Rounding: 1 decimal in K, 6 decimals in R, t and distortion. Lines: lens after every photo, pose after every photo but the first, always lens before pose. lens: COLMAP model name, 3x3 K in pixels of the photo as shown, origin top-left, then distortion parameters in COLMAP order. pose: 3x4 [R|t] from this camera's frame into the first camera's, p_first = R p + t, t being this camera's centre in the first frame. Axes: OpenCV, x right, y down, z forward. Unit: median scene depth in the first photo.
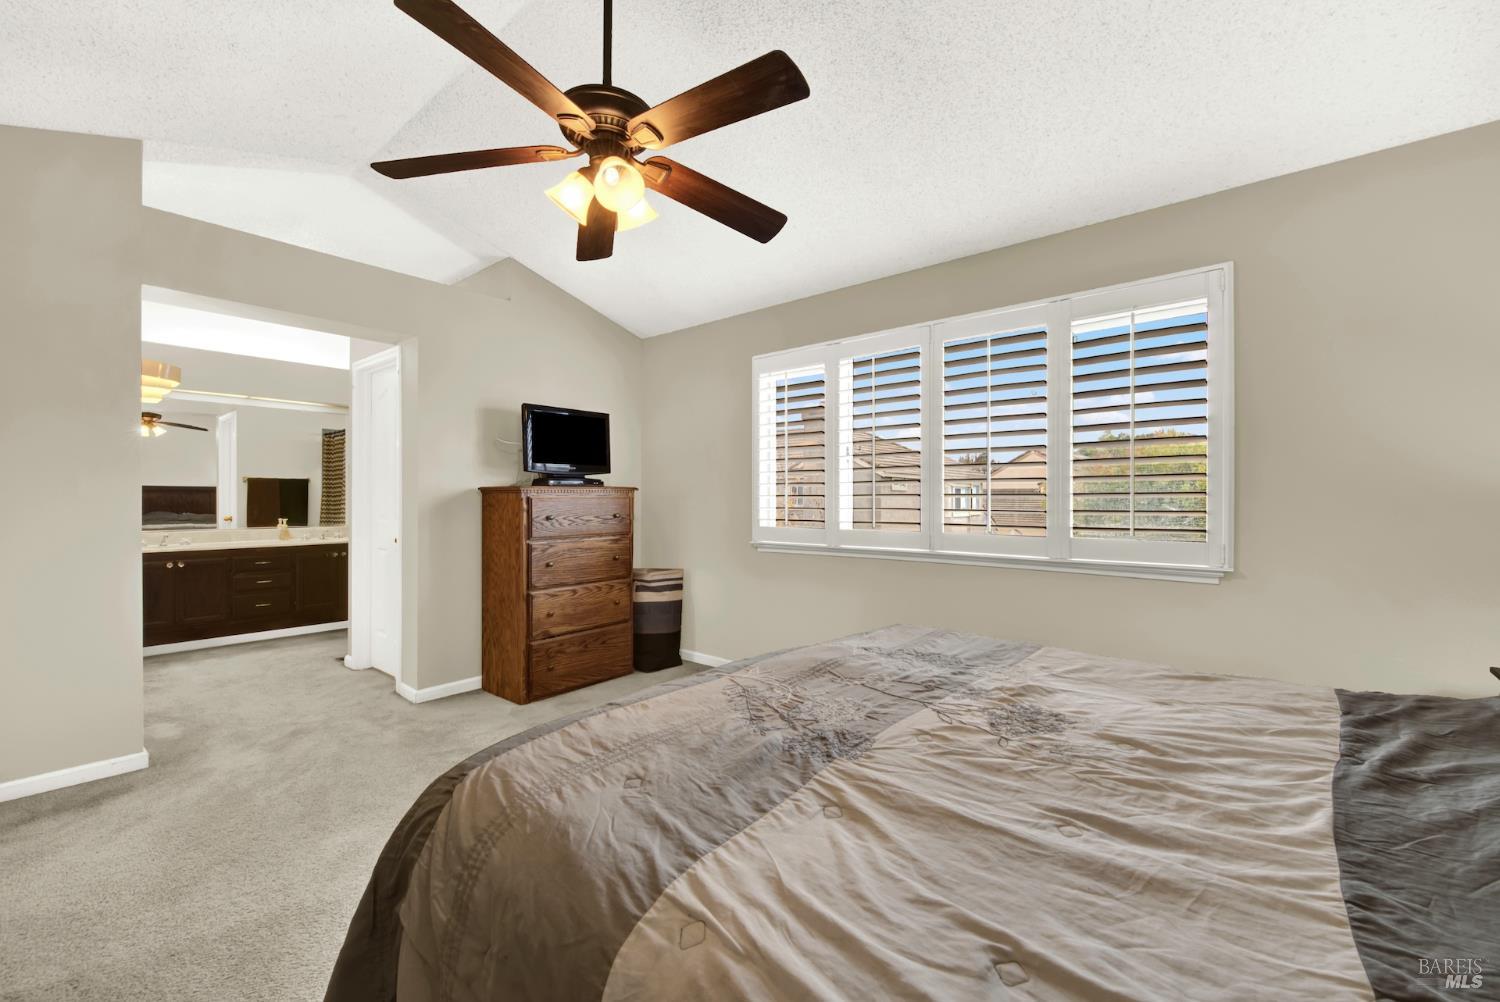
lens RADIAL K [[615.8, 0, 747.7], [0, 615.8, 502.9], [0, 0, 1]] dist [0.004185, -0.002962]
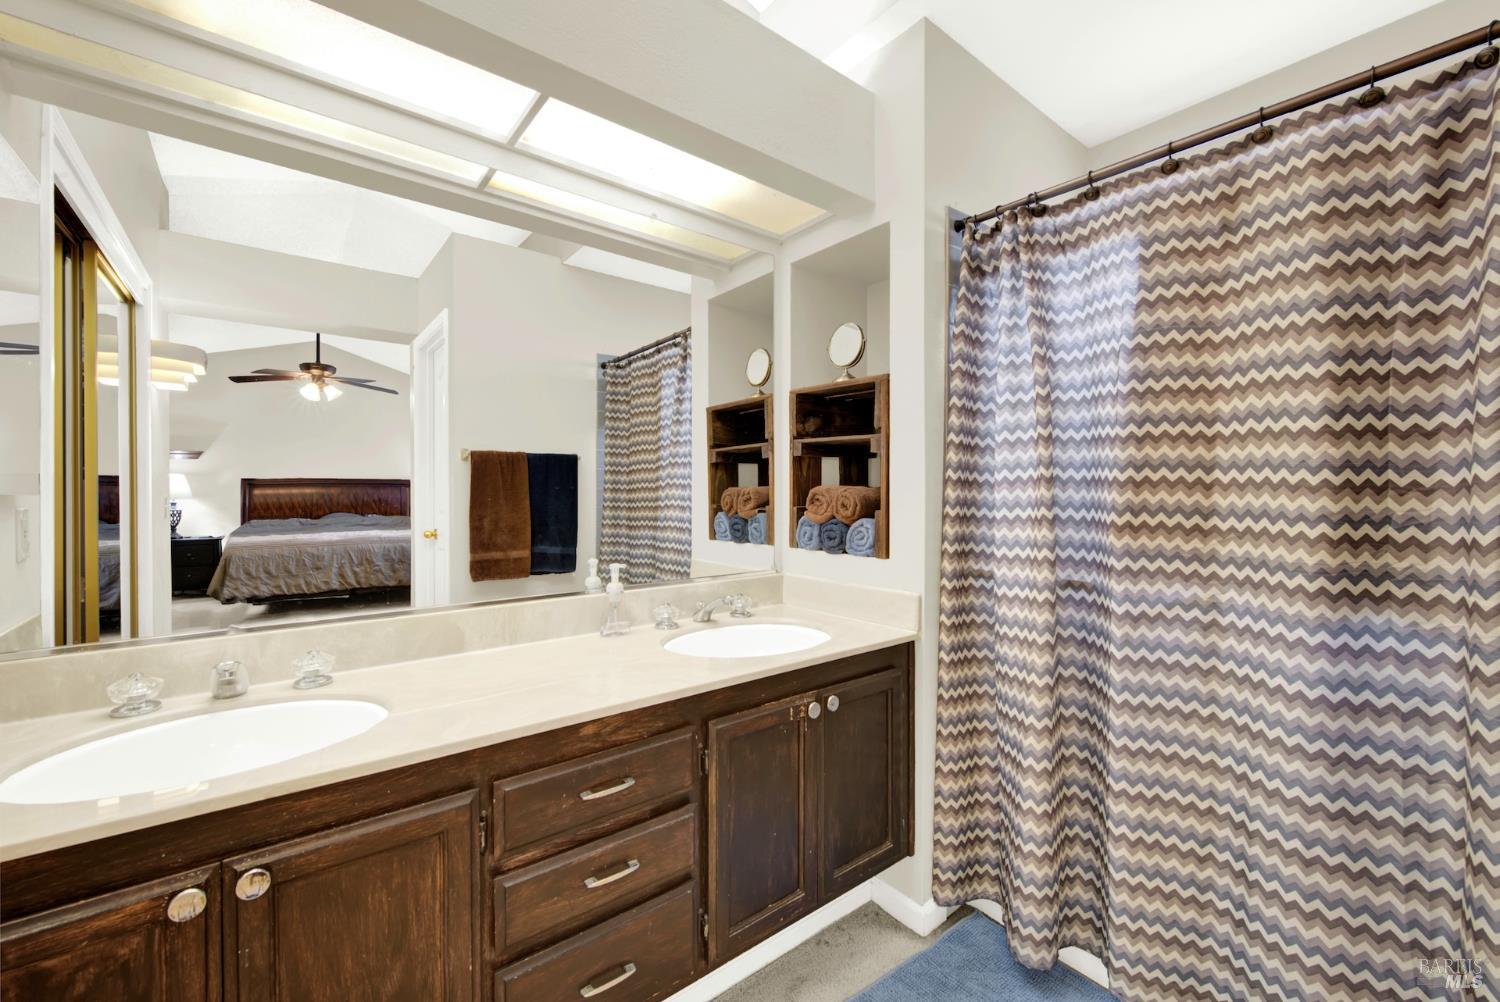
lens RADIAL K [[615.8, 0, 752.2], [0, 615.8, 494.3], [0, 0, 1]] dist [0.004185, -0.002962]
pose [[0.979425, -0.008912, -0.201614, -0.407114], [0.008957, 0.999960, -0.000686, -0.005408], [0.201612, -0.001134, 0.979465, 0.470060]]
